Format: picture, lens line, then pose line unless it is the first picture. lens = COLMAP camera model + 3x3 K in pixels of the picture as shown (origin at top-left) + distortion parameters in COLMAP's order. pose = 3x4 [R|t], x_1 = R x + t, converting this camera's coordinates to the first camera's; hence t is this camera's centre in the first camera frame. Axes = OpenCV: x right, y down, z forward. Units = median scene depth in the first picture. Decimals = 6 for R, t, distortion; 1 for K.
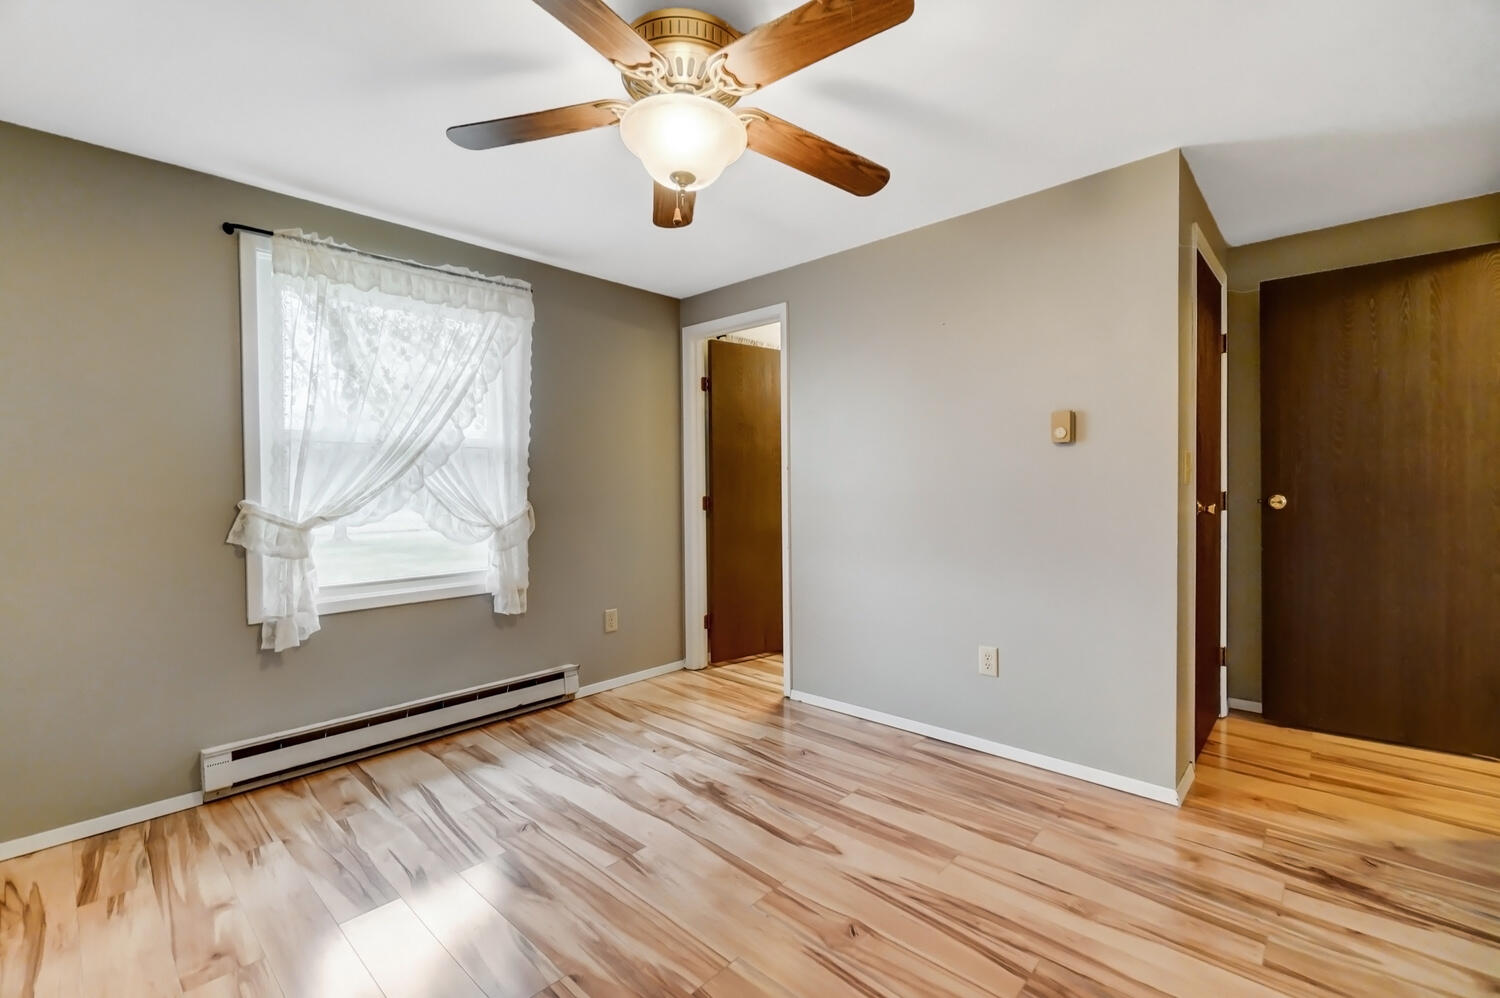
lens RADIAL K [[651.6, 0, 746.0], [0, 651.6, 495.2], [0, 0, 1]] dist [-0.000152, -0.000055]
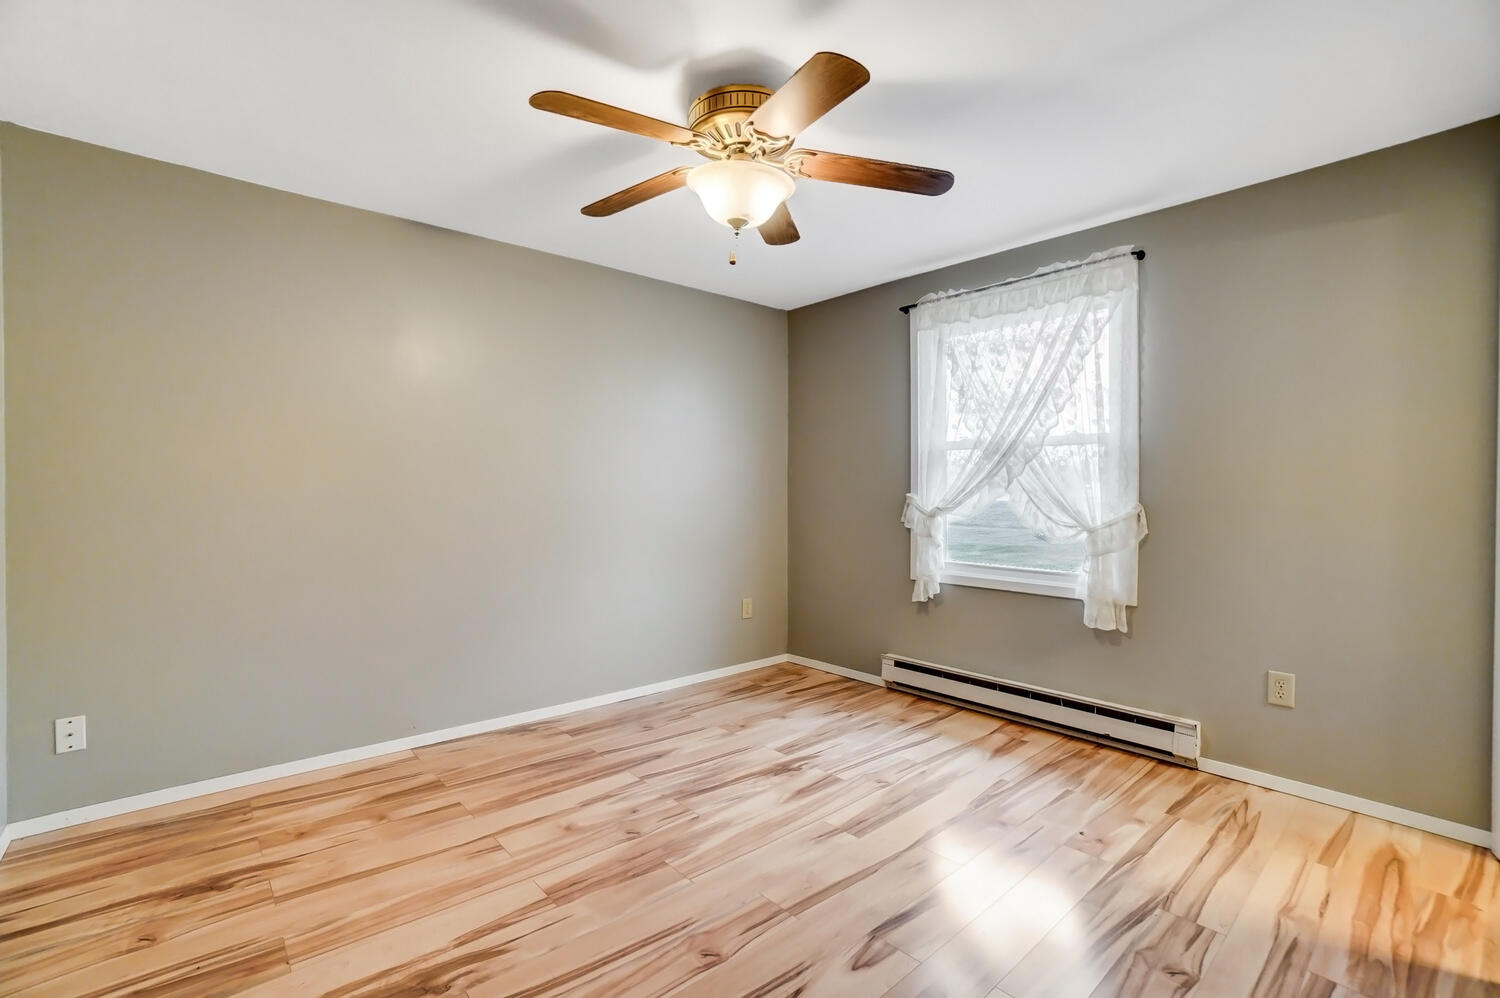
lens RADIAL K [[651.6, 0, 746.0], [0, 651.6, 495.2], [0, 0, 1]] dist [-0.000152, -0.000055]
pose [[-0.059905, 0.017051, -0.998058, 0.640256], [-0.021484, 0.999600, 0.018367, -0.006128], [0.997973, 0.022543, -0.059515, 0.651982]]
